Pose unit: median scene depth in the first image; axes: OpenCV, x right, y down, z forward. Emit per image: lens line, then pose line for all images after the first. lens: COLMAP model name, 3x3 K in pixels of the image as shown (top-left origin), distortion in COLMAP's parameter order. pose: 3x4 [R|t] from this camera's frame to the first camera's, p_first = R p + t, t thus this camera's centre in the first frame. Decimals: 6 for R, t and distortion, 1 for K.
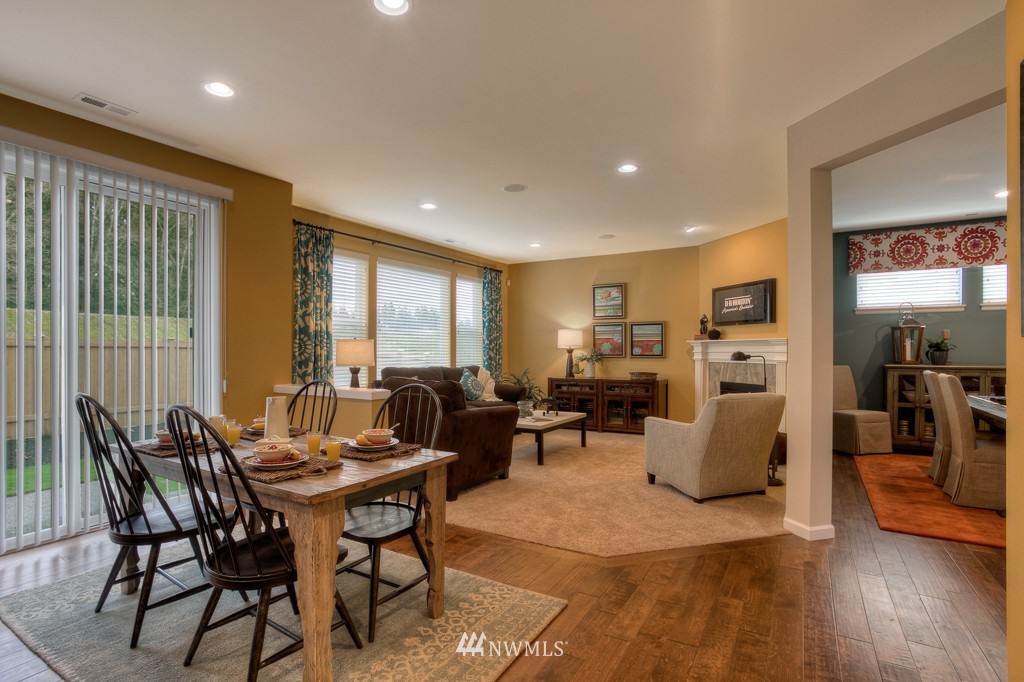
lens RADIAL K [[500.9, 0, 518.1], [0, 500.9, 351.2], [0, 0, 1]] dist [-0.050876, 0.019593]
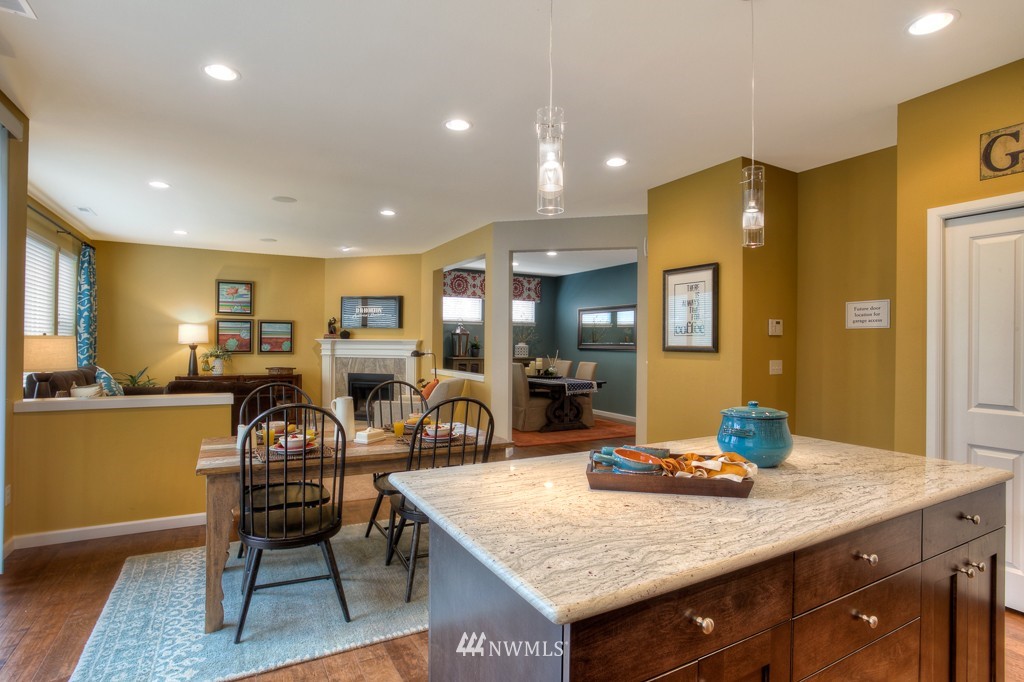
lens RADIAL K [[500.9, 0, 490.6], [0, 500.9, 341.7], [0, 0, 1]] dist [-0.050876, 0.019593]
pose [[0.534374, 0.009241, 0.845198, -0.497280], [-0.008576, 0.999948, -0.005510, -0.013687], [-0.845205, -0.004304, 0.534426, 0.046883]]
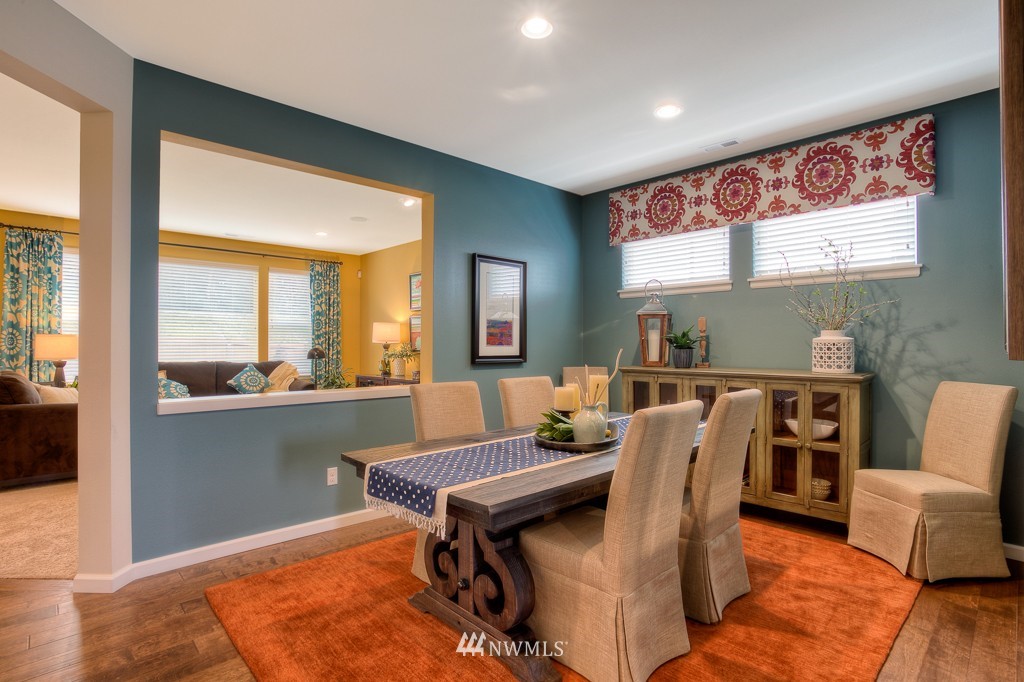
lens RADIAL K [[500.9, 0, 518.2], [0, 500.9, 343.9], [0, 0, 1]] dist [-0.050876, 0.019593]
pose [[0.966008, 0.001680, -0.258505, 0.755002], [-0.002291, 0.999995, -0.002061, -0.003650], [0.258500, 0.002583, 0.966008, 0.229809]]
